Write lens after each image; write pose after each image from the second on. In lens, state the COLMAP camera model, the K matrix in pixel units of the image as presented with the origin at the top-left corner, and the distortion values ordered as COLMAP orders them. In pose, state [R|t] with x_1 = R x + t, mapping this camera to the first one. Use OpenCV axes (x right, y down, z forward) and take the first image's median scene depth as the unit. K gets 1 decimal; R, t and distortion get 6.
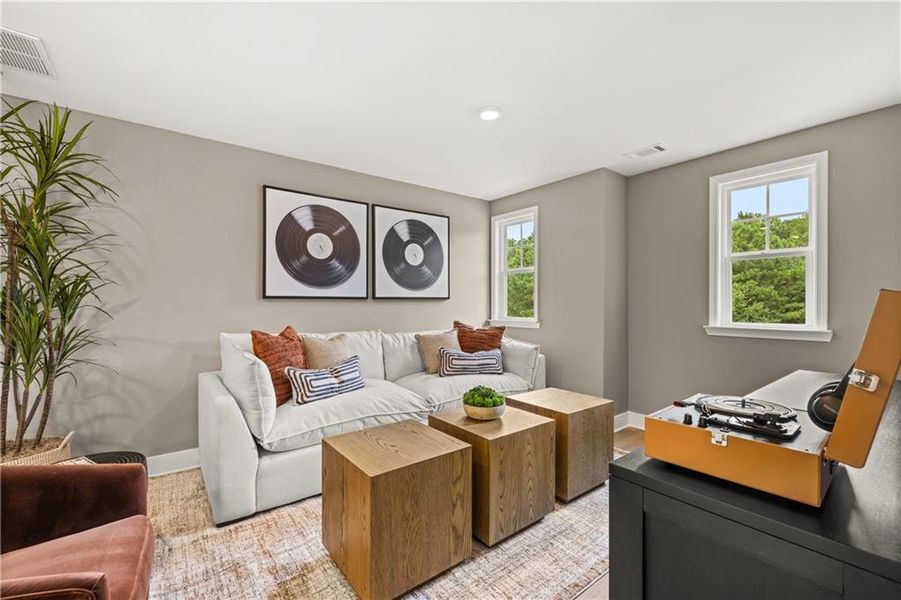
lens RADIAL K [[379.6, 0, 450.0], [0, 379.6, 301.4], [0, 0, 1]] dist [0.001181, -0.000636]
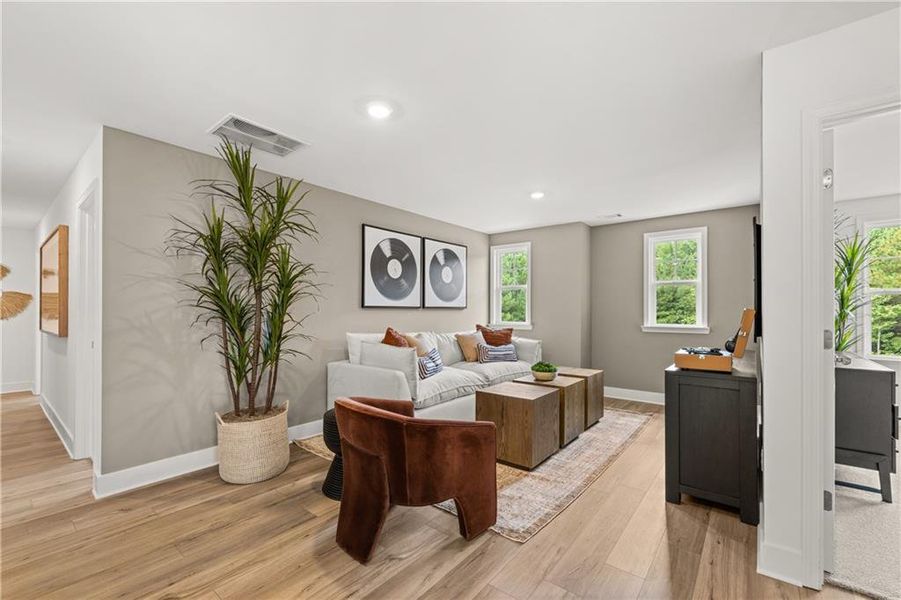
lens RADIAL K [[379.6, 0, 451.9], [0, 379.6, 304.7], [0, 0, 1]] dist [0.001181, -0.000636]
pose [[0.971930, 0.004799, 0.235220, -0.433004], [-0.001797, 0.999914, -0.012977, -0.001646], [-0.235262, 0.012190, 0.971856, -0.329457]]
